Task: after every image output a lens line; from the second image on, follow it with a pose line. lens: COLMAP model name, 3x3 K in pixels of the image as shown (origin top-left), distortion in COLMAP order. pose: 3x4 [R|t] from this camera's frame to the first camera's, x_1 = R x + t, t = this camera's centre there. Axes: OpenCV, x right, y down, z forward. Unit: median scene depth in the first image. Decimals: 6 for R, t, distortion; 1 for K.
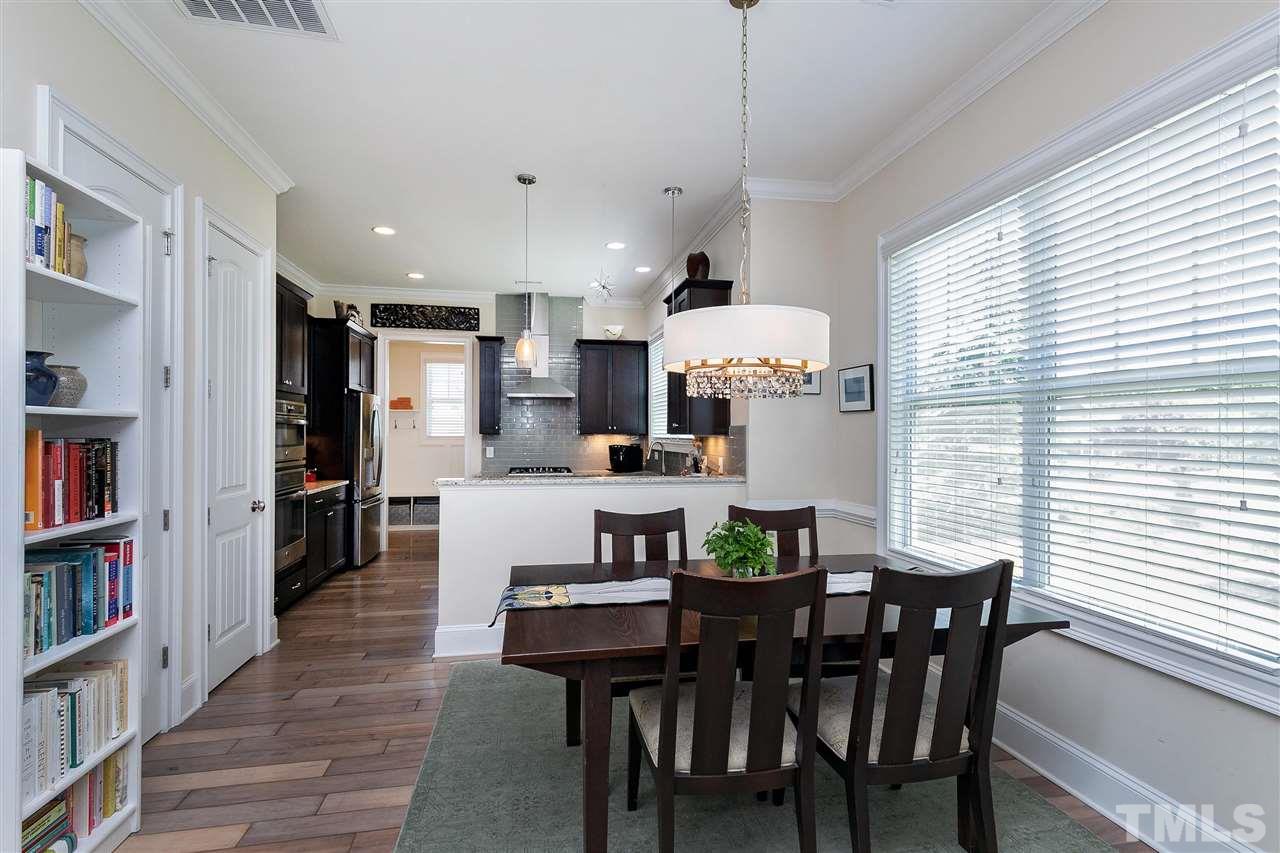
lens RADIAL K [[572.6, 0, 635.6], [0, 572.6, 432.6], [0, 0, 1]] dist [-0.003799, -0.000092]
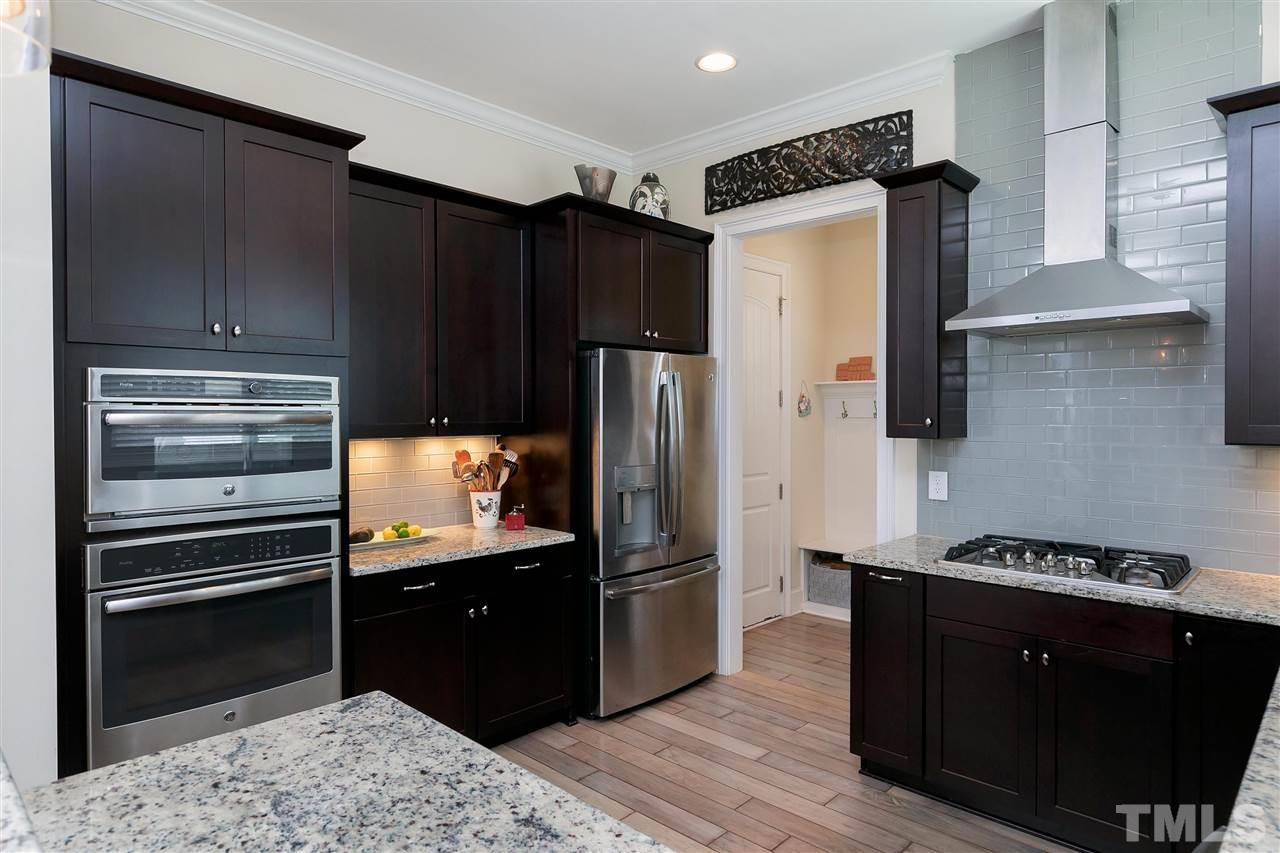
lens RADIAL K [[765.9, 0, 630.3], [0, 765.9, 424.1], [0, 0, 1]] dist [0.000702, -0.000896]
pose [[0.585152, 0.006322, -0.810899, 0.034647], [0.002335, 0.999952, 0.009481, -0.011651], [0.810920, -0.007441, 0.585110, 0.554031]]
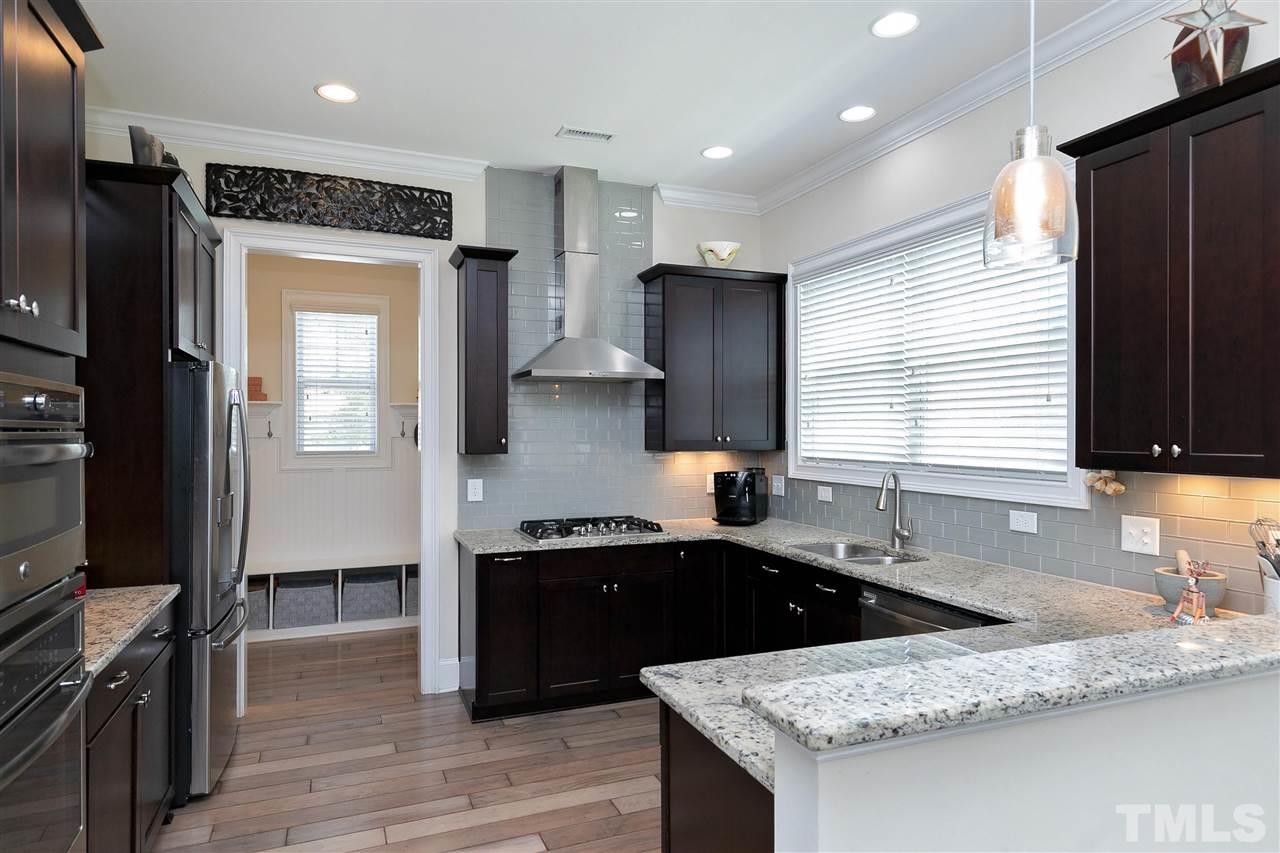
lens RADIAL K [[729.9, 0, 651.8], [0, 729.9, 428.4], [0, 0, 1]] dist [0.014253, 0.000599]
pose [[0.978997, -0.004112, 0.203832, -0.238393], [0.004224, 0.999991, -0.000112, -0.017894], [-0.203830, 0.000970, 0.979006, 0.367757]]
